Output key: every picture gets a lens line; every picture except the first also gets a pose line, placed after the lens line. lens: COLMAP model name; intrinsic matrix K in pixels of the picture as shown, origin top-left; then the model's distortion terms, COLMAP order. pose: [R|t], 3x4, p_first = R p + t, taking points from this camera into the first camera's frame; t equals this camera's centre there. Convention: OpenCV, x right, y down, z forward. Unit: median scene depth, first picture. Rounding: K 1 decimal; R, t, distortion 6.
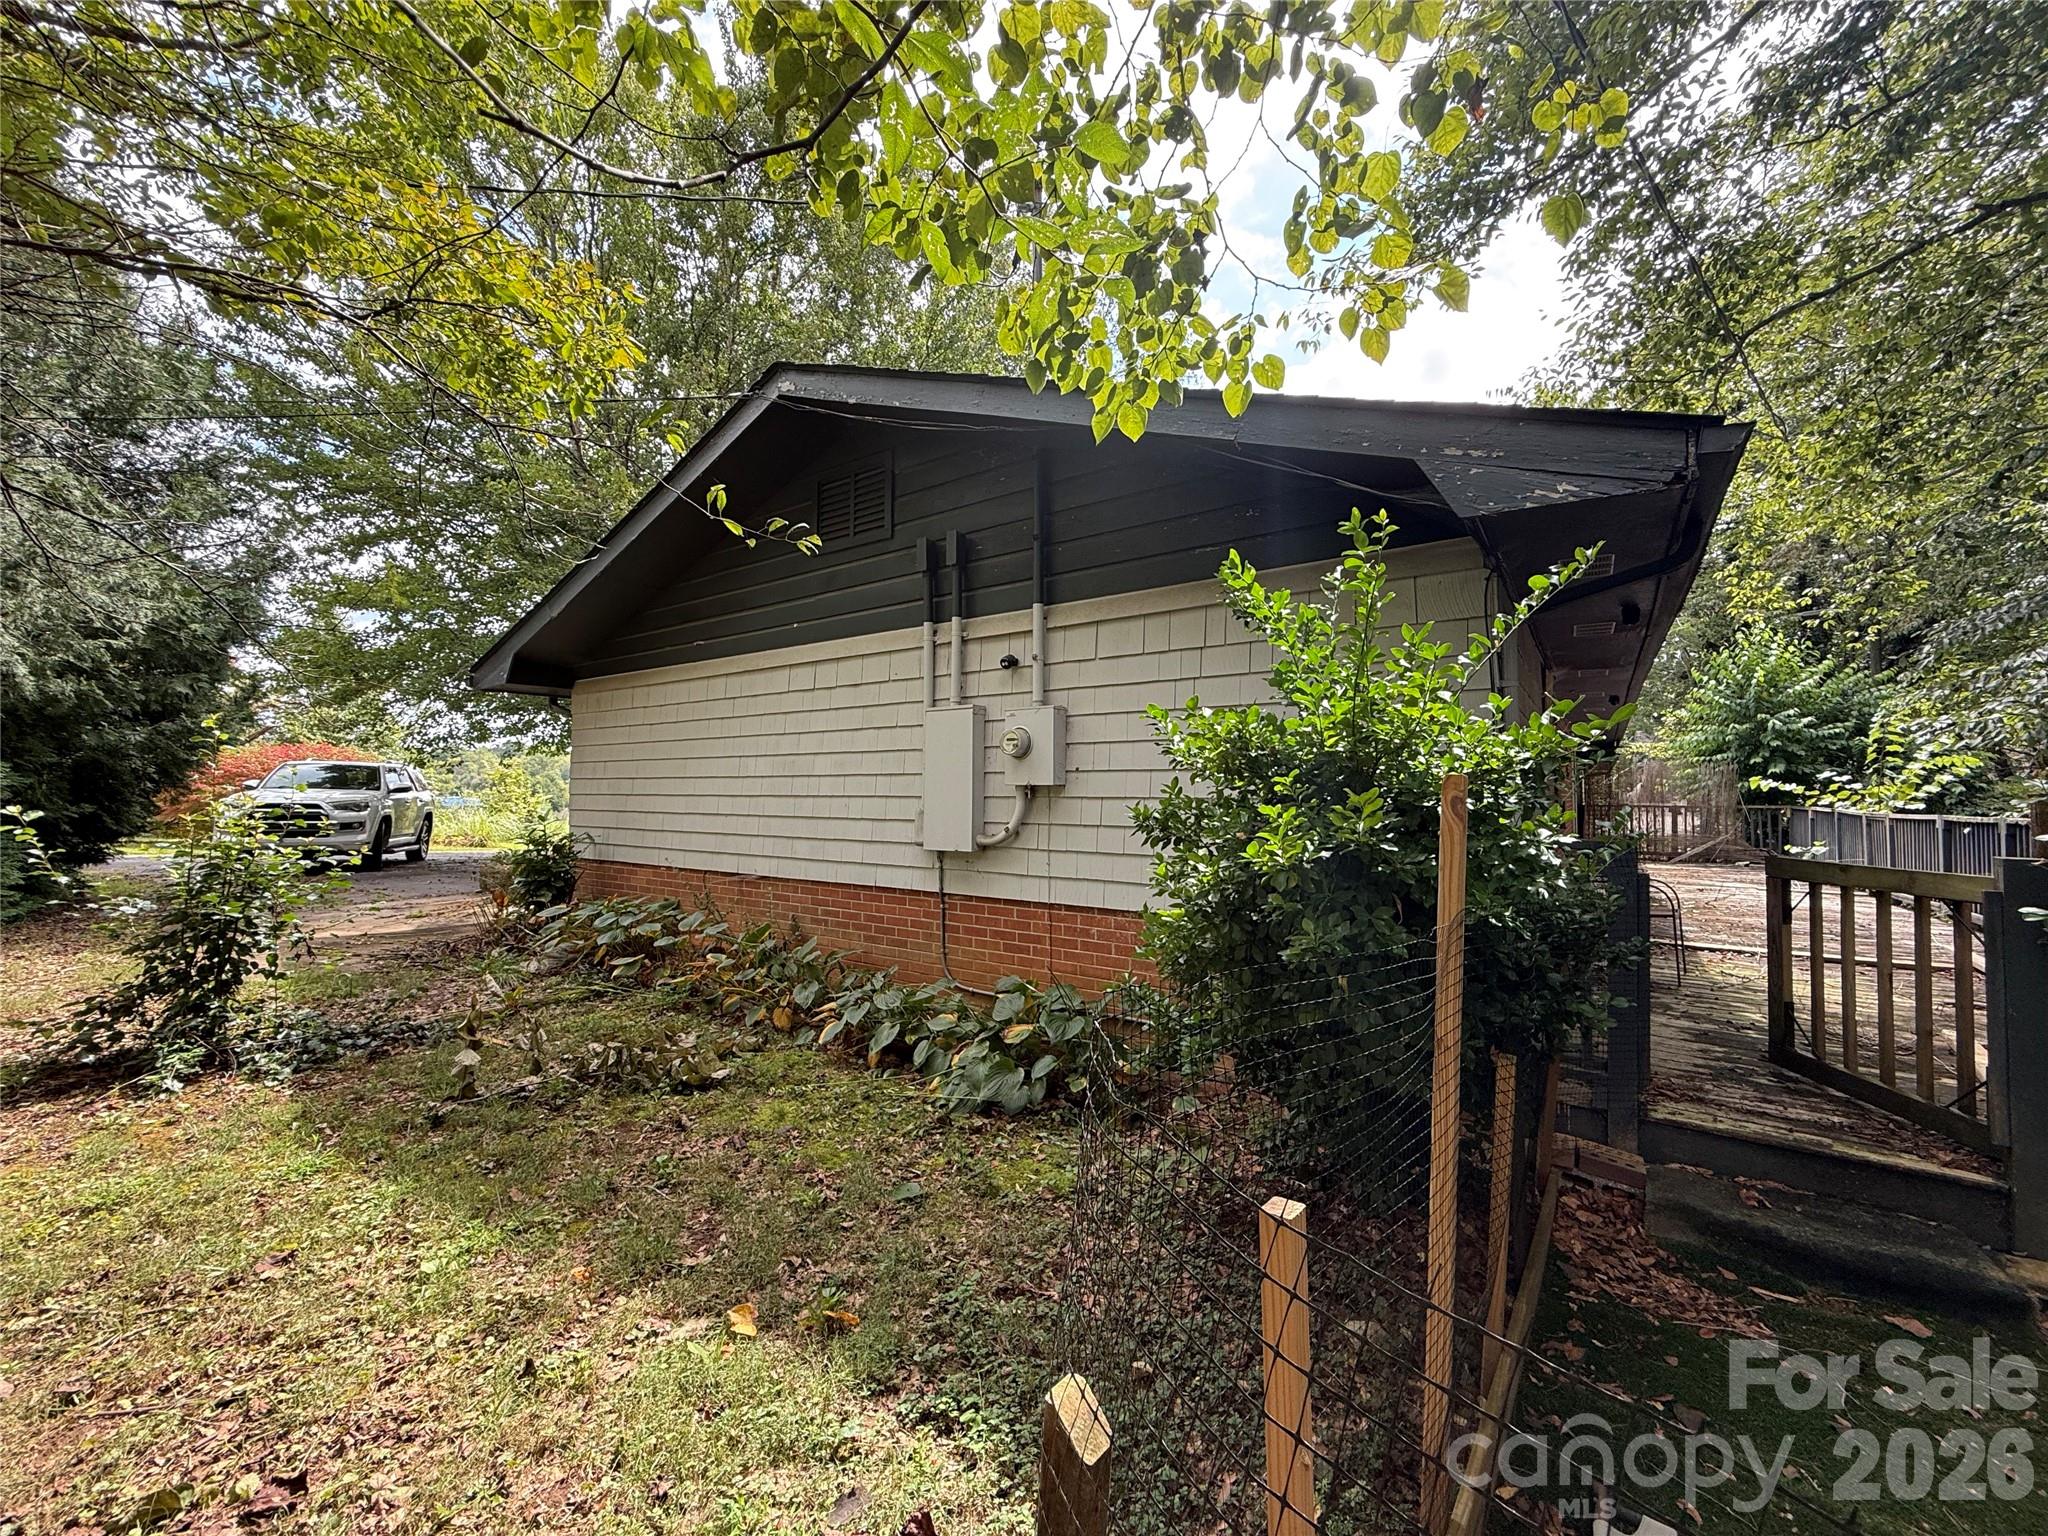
lens RADIAL K [[812.3, 0, 1023.0], [0, 812.3, 771.1], [0, 0, 1]] dist [-0.001306, 0.000457]
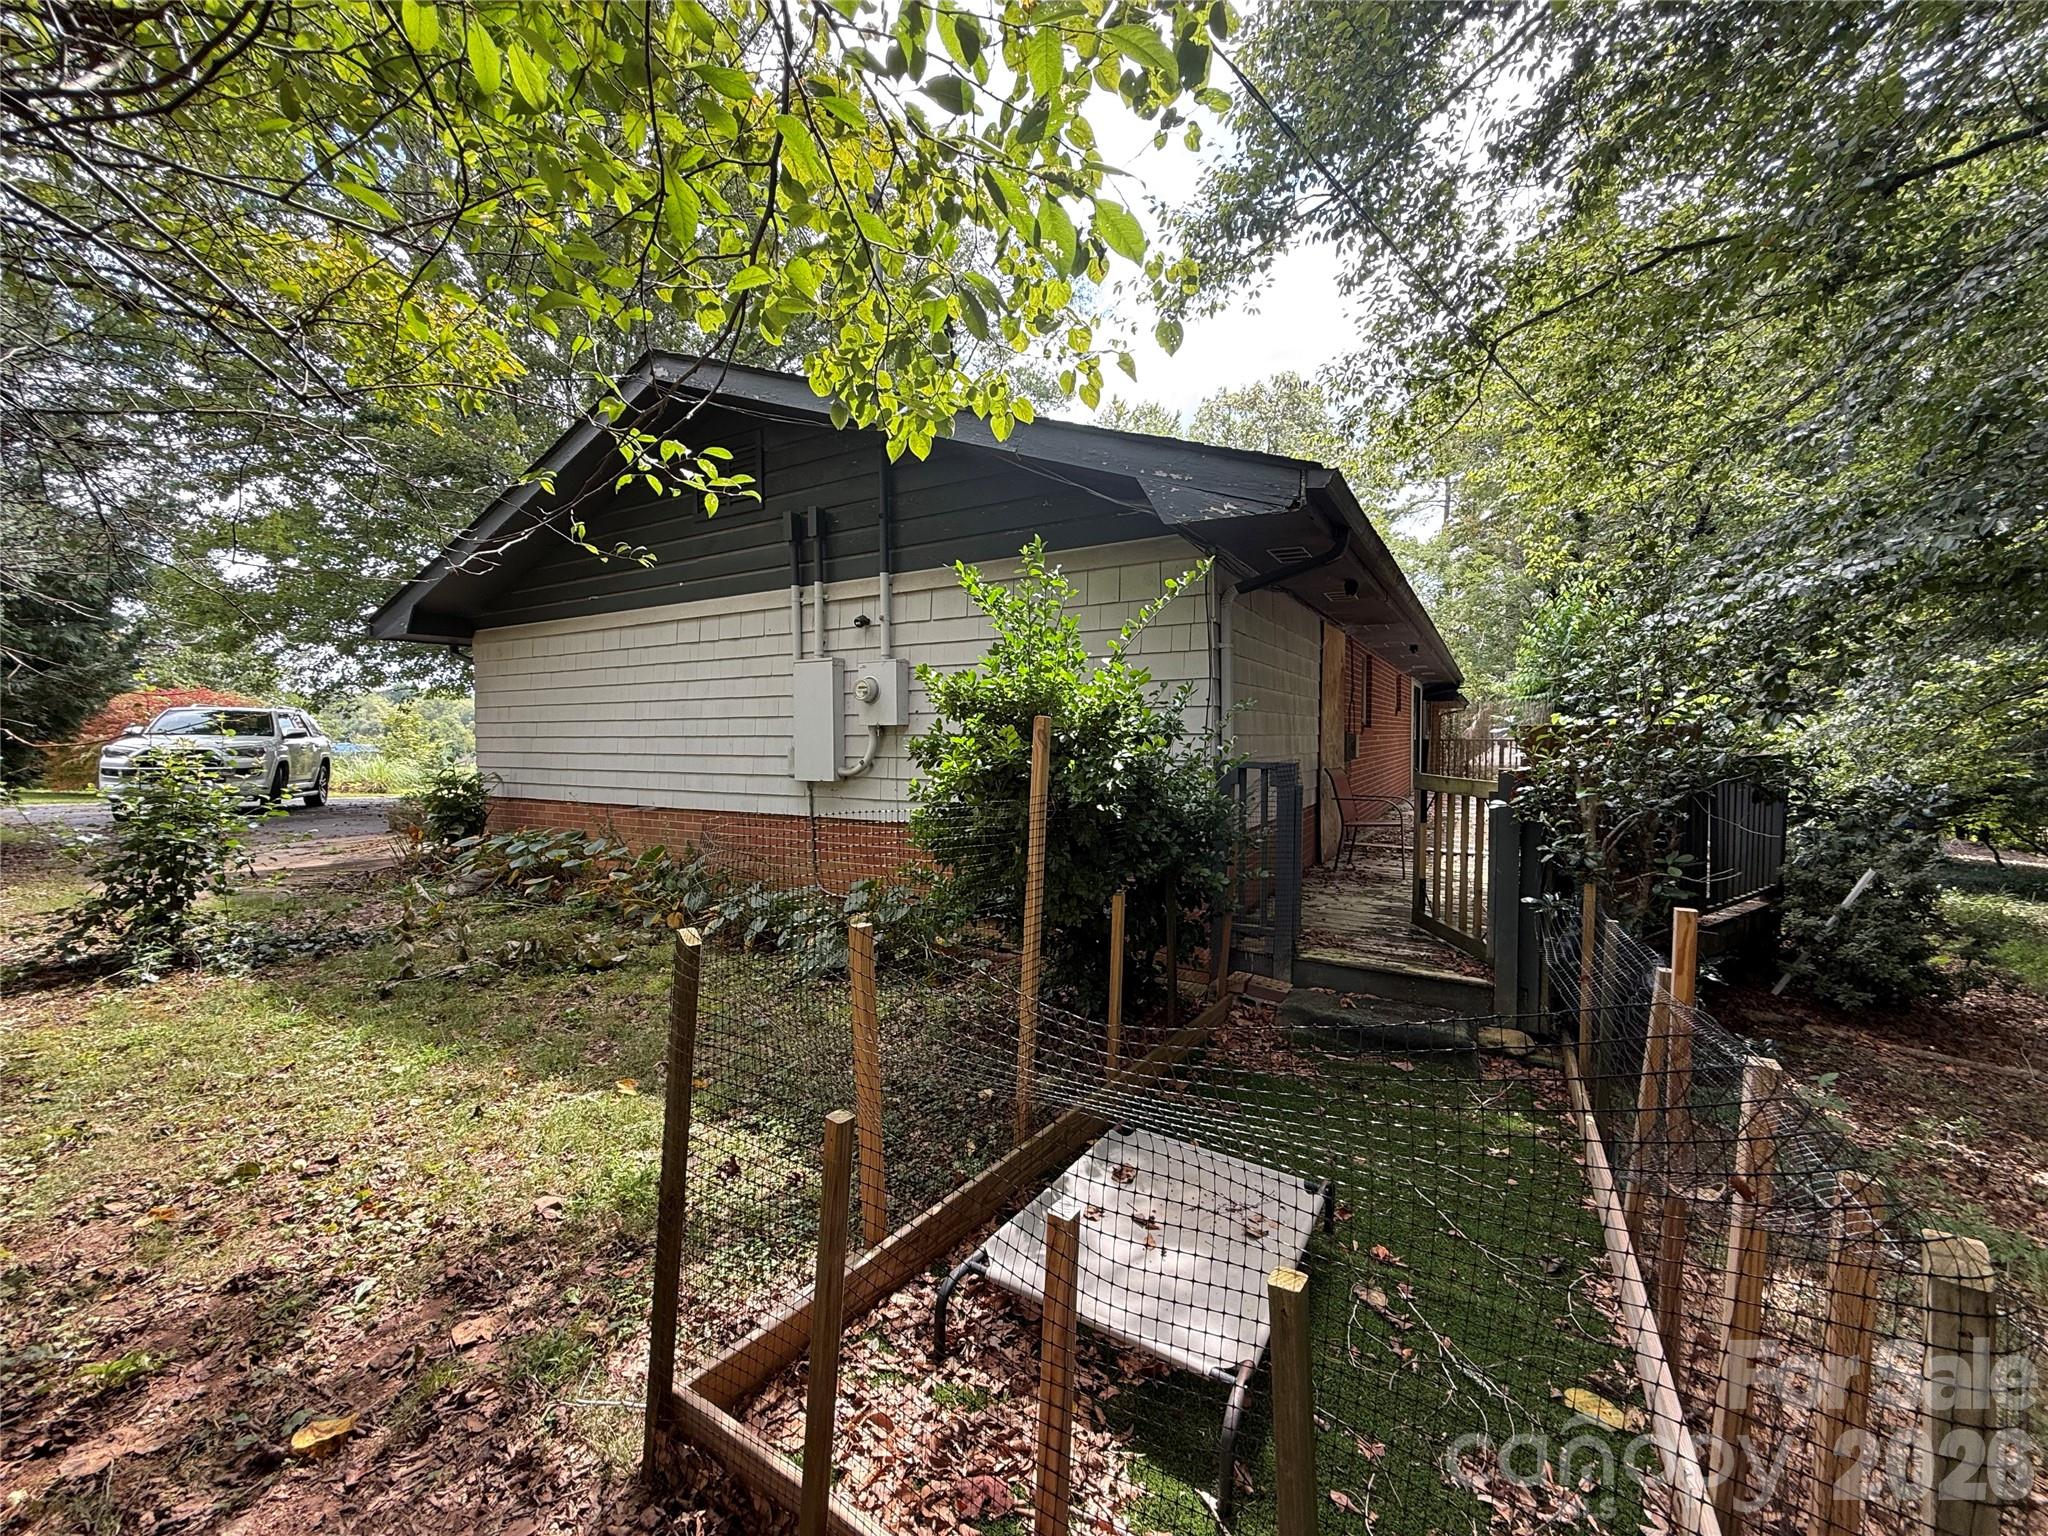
lens RADIAL K [[813.2, 0, 1023.8], [0, 813.2, 772.6], [0, 0, 1]] dist [-0.002359, -0.000128]
pose [[0.996097, -0.012586, 0.087369, 0.105774], [0.006044, 0.997184, 0.074751, -0.001386], [-0.088064, -0.073931, 0.993367, -0.205200]]
